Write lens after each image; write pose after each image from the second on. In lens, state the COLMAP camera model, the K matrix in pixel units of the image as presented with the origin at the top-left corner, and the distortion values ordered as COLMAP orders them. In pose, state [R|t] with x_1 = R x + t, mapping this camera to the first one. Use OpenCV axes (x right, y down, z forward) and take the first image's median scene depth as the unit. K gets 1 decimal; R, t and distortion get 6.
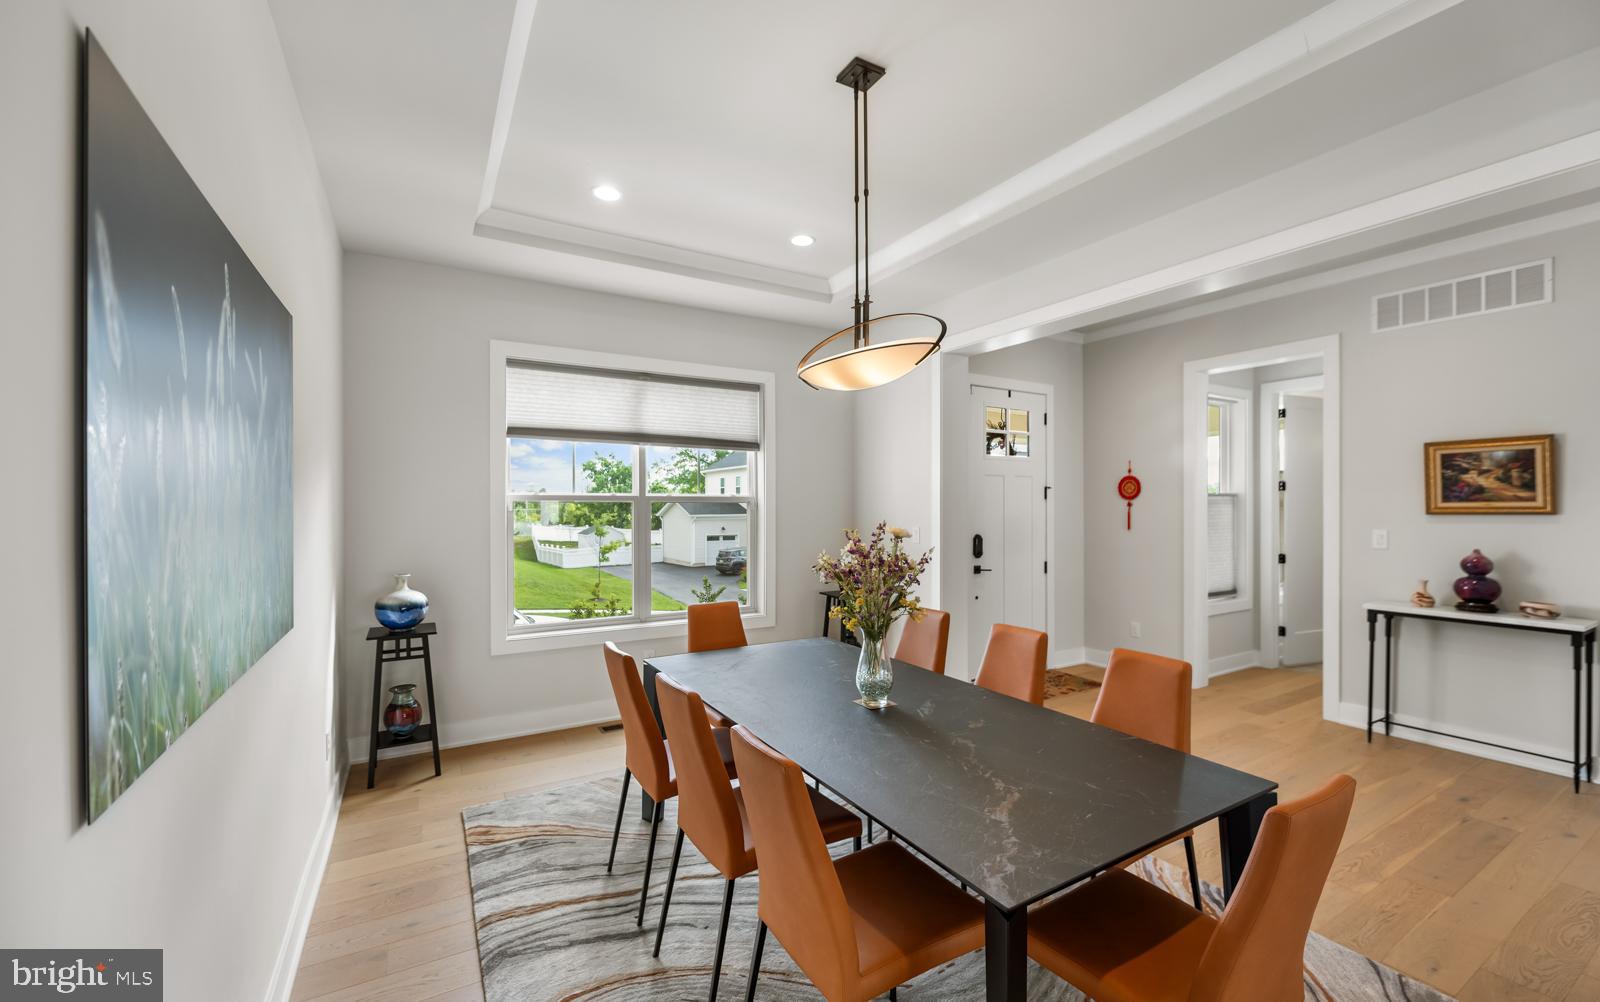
lens RADIAL K [[661.6, 0, 816.4], [0, 661.6, 509.2], [0, 0, 1]] dist [-0.000548, -0.002846]
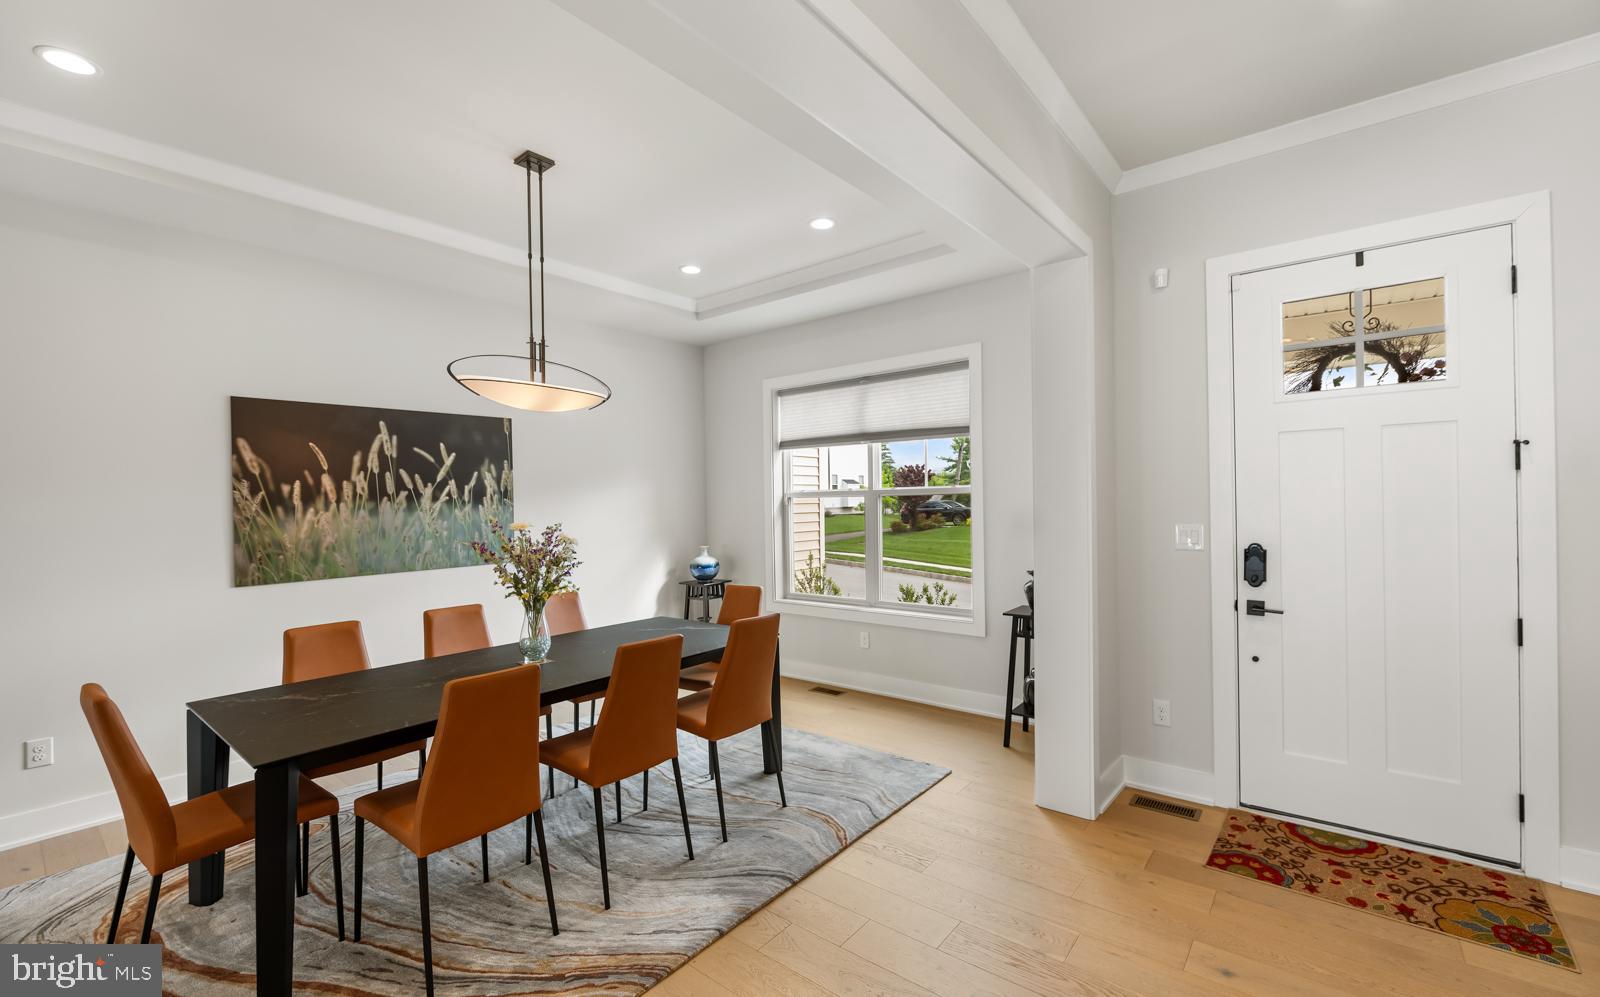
lens RADIAL K [[661.6, 0, 809.0], [0, 661.6, 506.3], [0, 0, 1]] dist [-0.000548, -0.002846]
pose [[0.340281, -0.000791, -0.940323, 0.807599], [0.011857, 0.999924, 0.003449, 0.001539], [0.940249, -0.012323, 0.340265, 0.598720]]
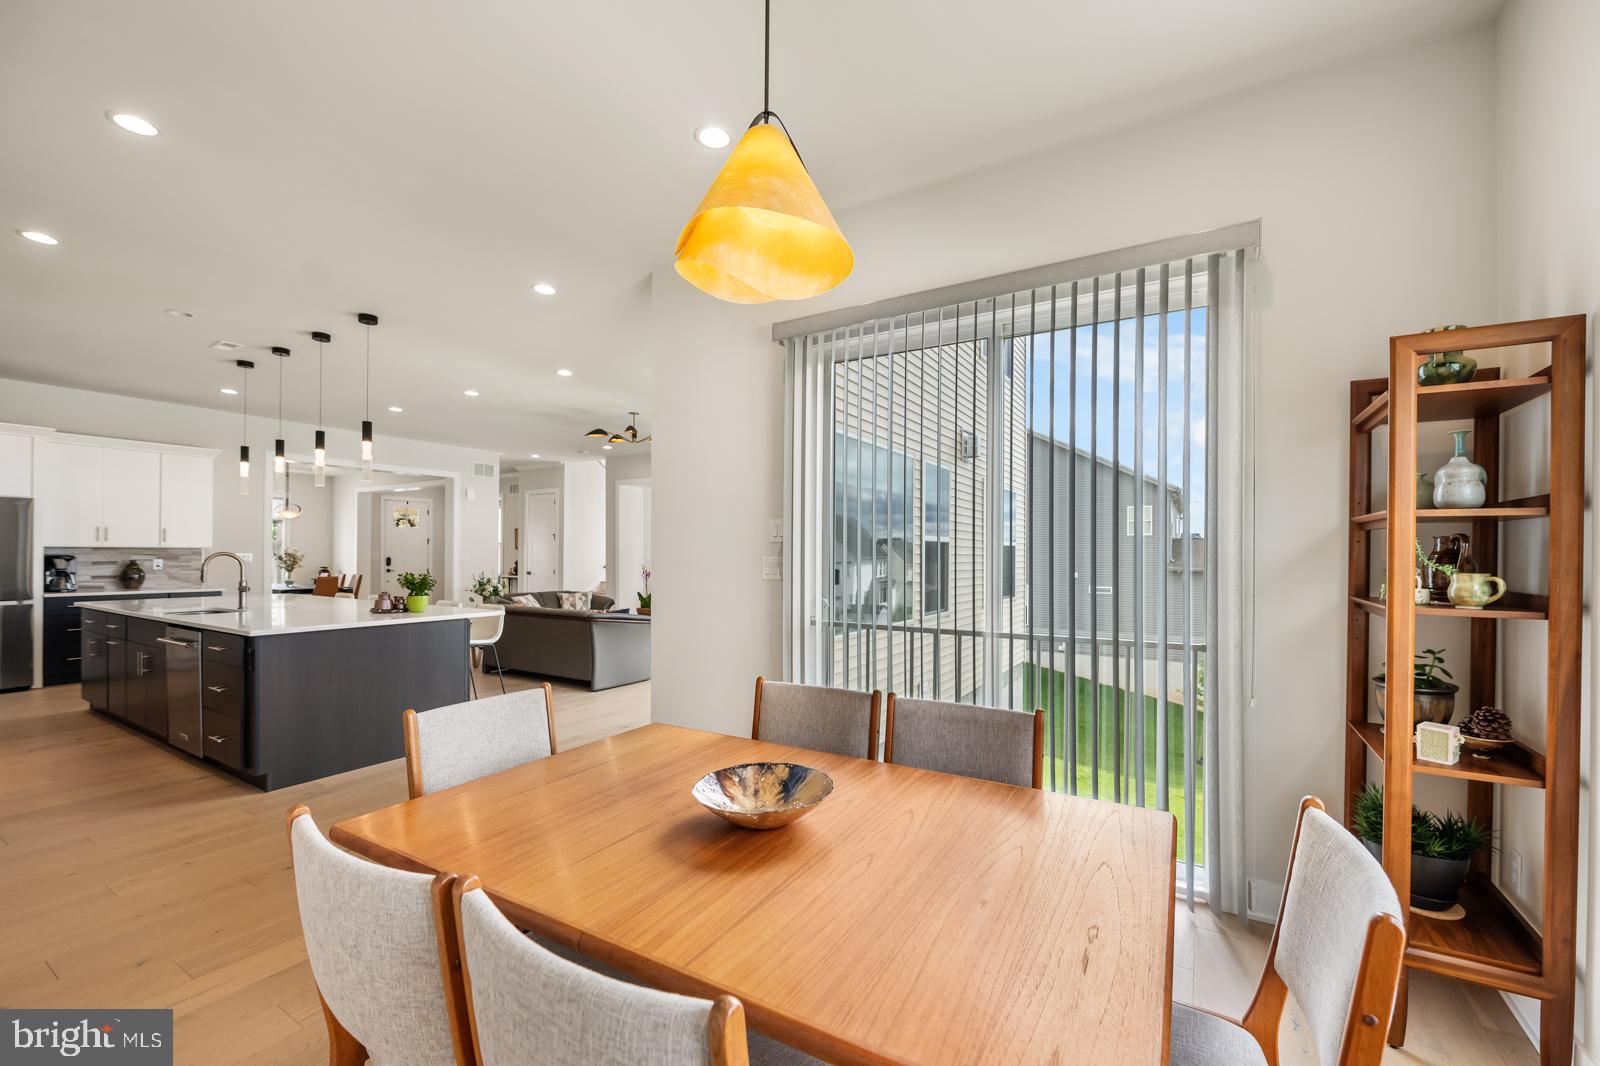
lens RADIAL K [[682.6, 0, 825.5], [0, 682.6, 554.1], [0, 0, 1]] dist [-0.010402, 0.002457]
pose [[0.885067, 0.009099, 0.465375, 0.662314], [-0.006201, 0.999951, -0.007757, 0.045298], [-0.465423, 0.003980, 0.885080, -2.735661]]
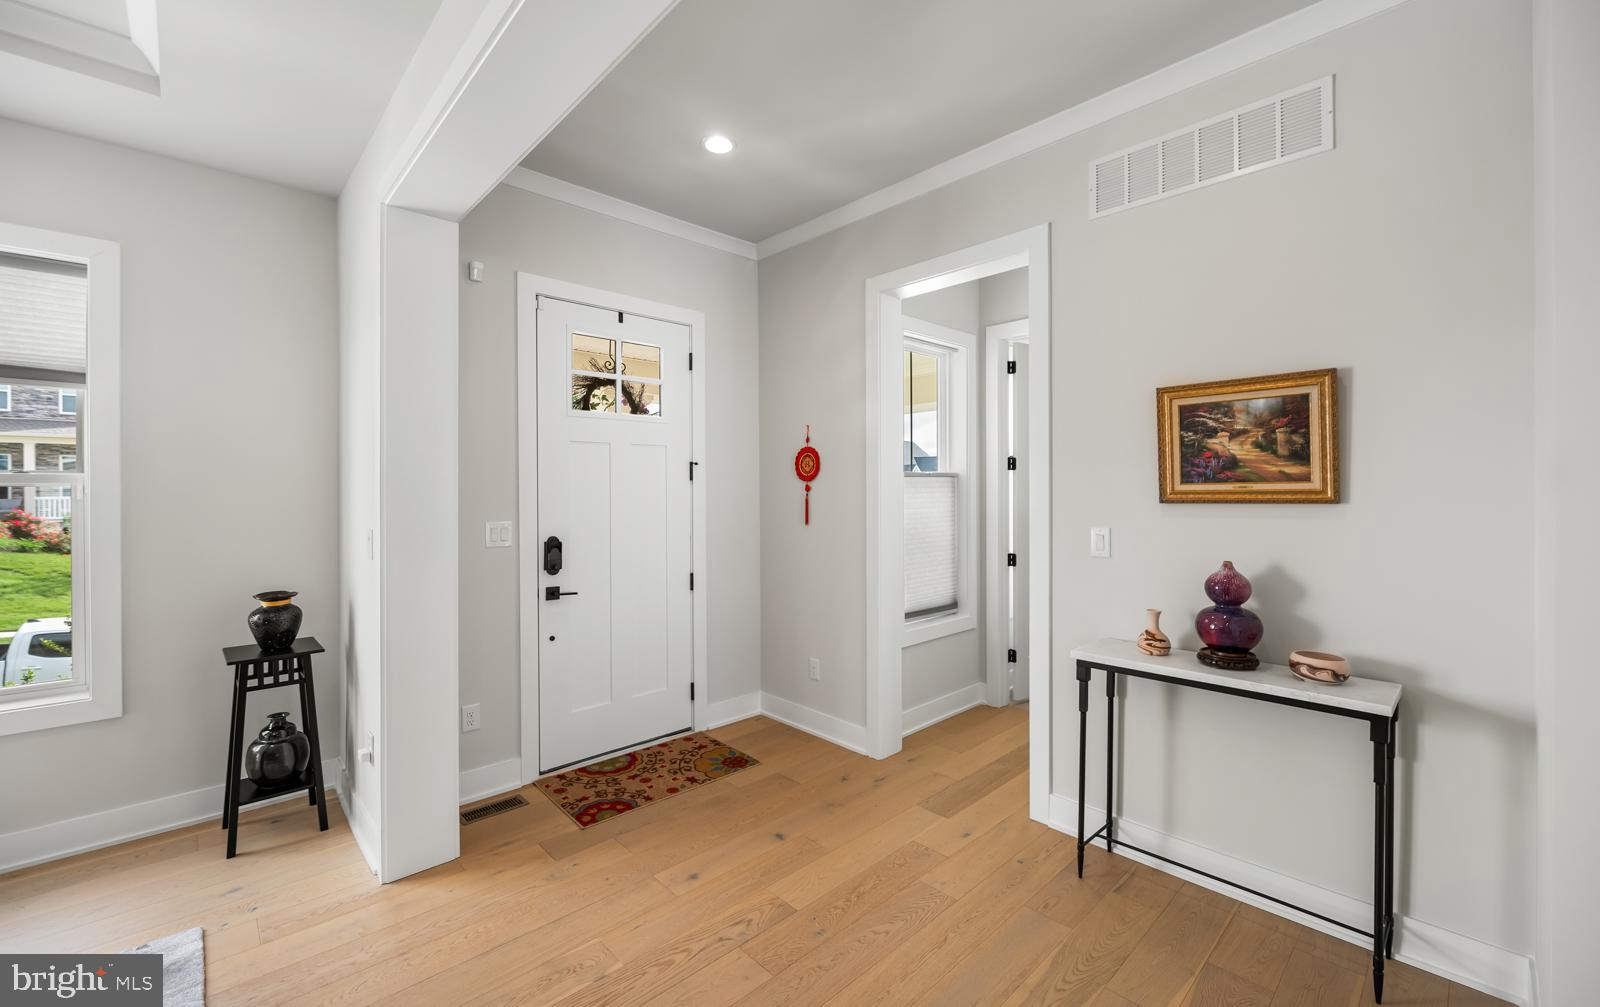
lens RADIAL K [[661.6, 0, 810.3], [0, 661.6, 493.6], [0, 0, 1]] dist [-0.000548, -0.002846]
pose [[0.976375, -0.002936, 0.216063, 0.441870], [0.002938, 0.999996, 0.000309, -0.002046], [-0.216063, 0.000333, 0.976379, 0.436229]]
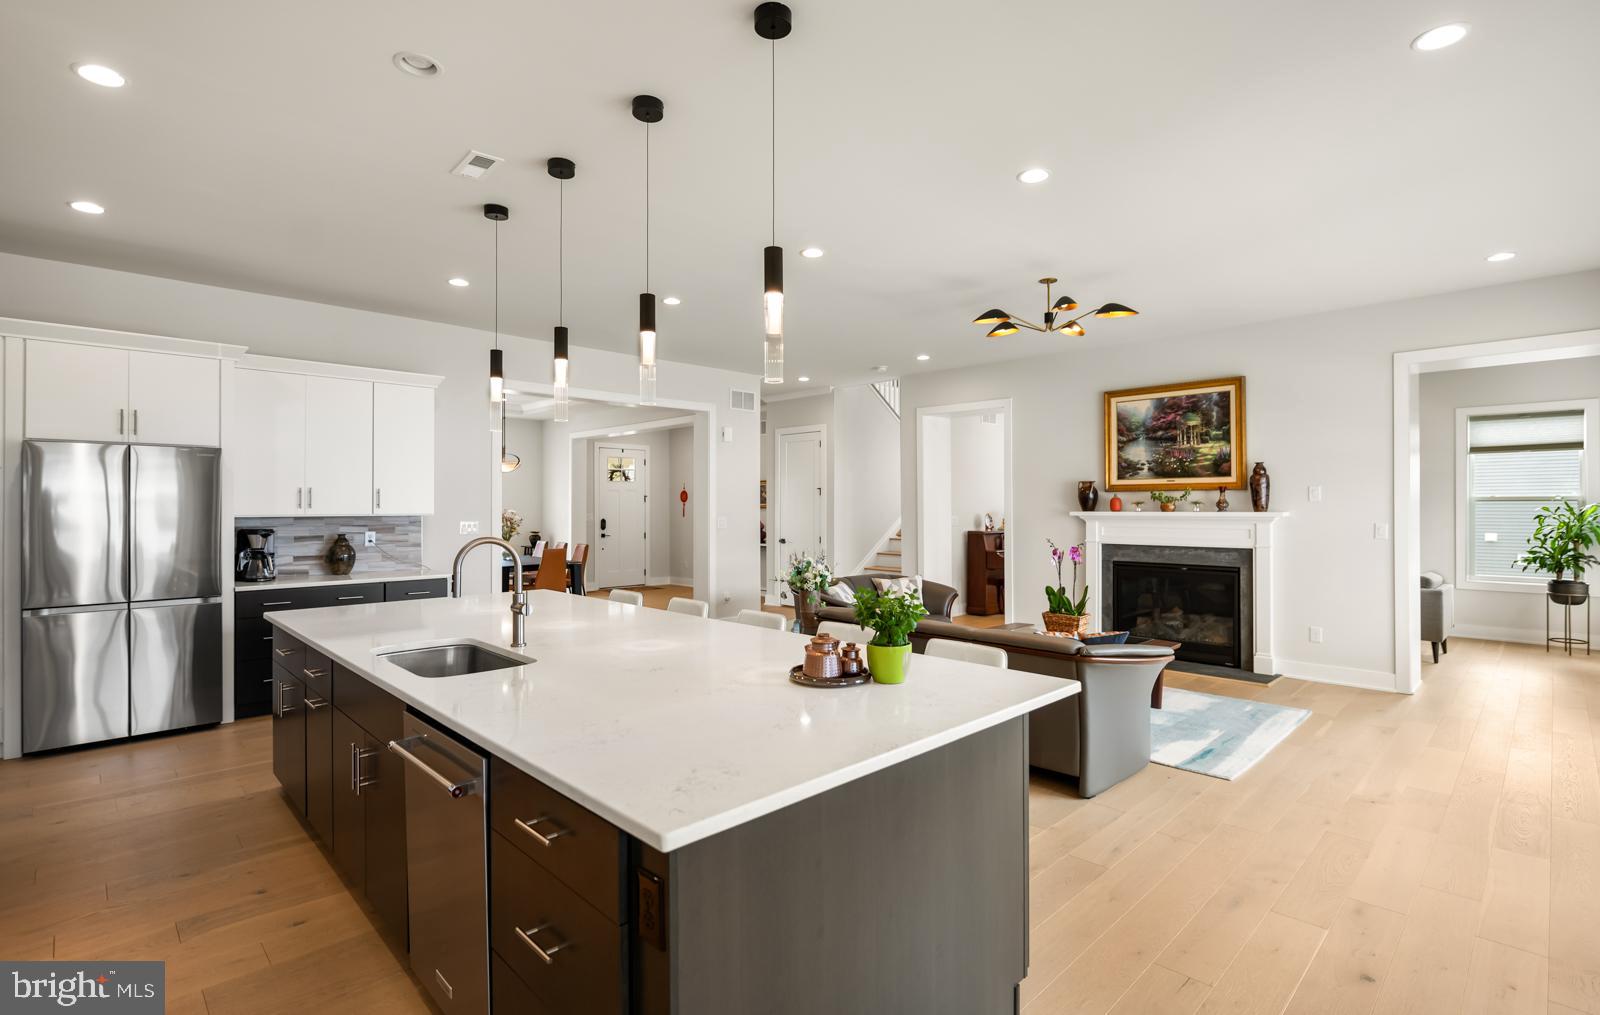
lens RADIAL K [[754.3, 0, 803.0], [0, 754.3, 502.1], [0, 0, 1]] dist [-0.003083, 0.004636]
pose [[0.972779, 0.002919, 0.231718, 0.390997], [-0.000449, 0.999943, -0.010714, 0.014101], [-0.231736, 0.010318, 0.972724, -1.882285]]
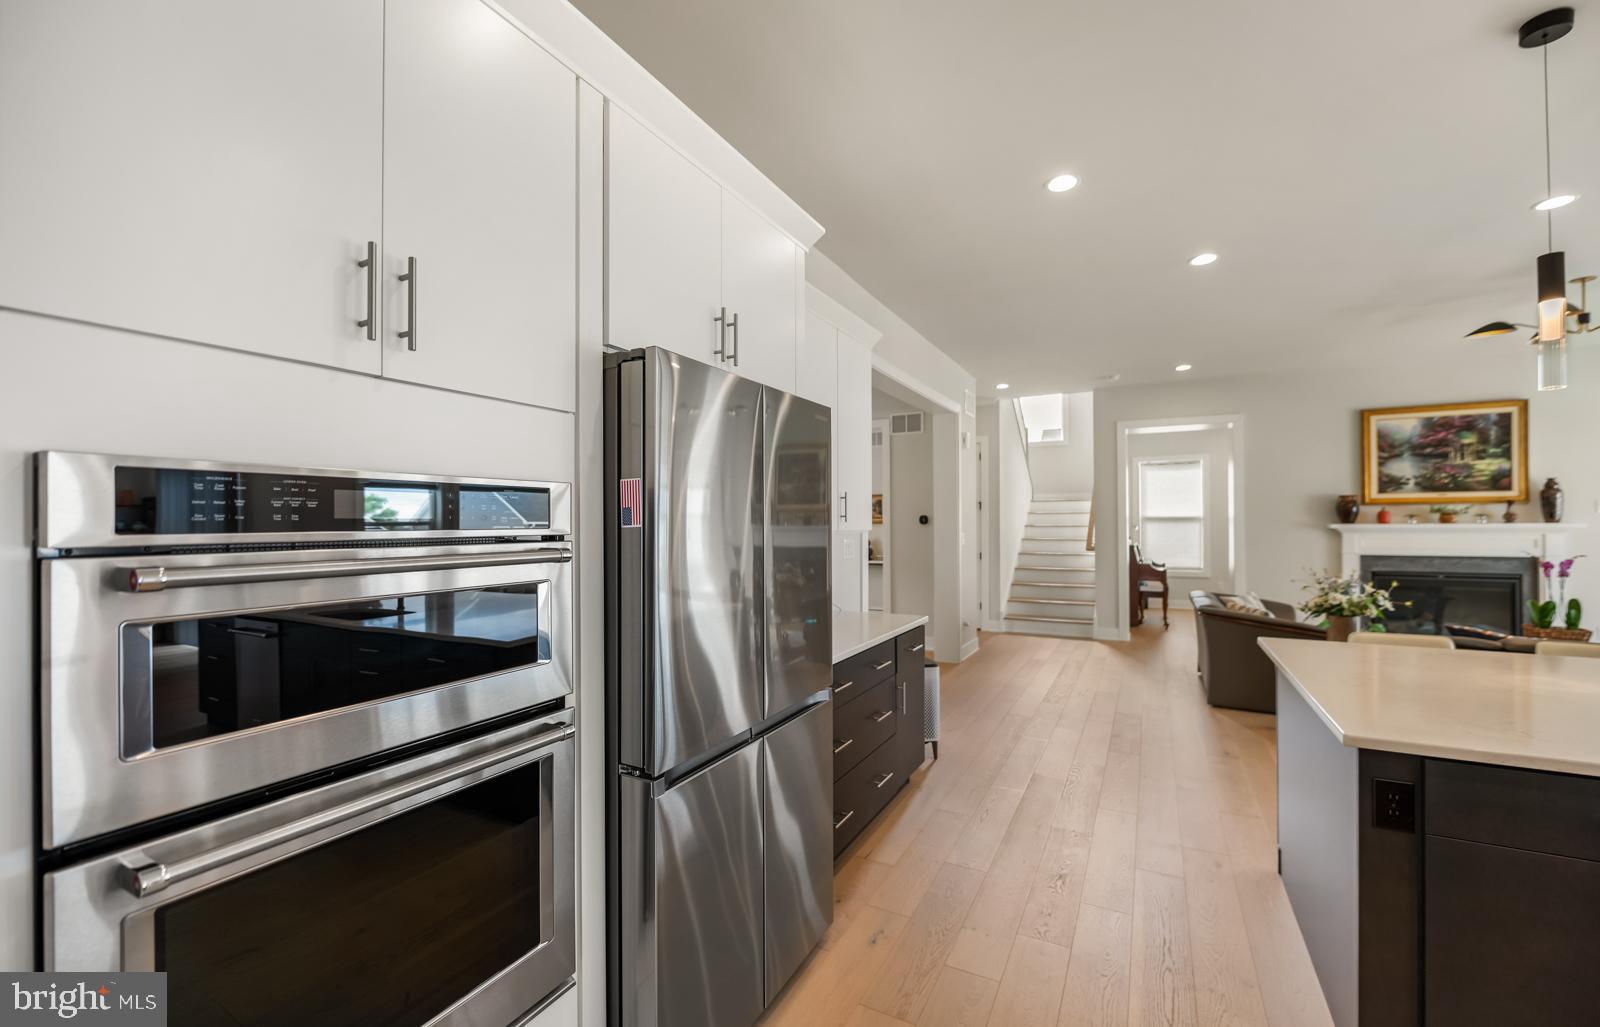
lens RADIAL K [[654.2, 0, 810.8], [0, 654.2, 518.3], [0, 0, 1]] dist [-0.002776, -0.001383]
pose [[0.855936, 0.002754, 0.517075, -0.499270], [0.004428, 0.999910, -0.012655, 0.016734], [-0.517063, 0.013121, 0.855847, -0.991269]]
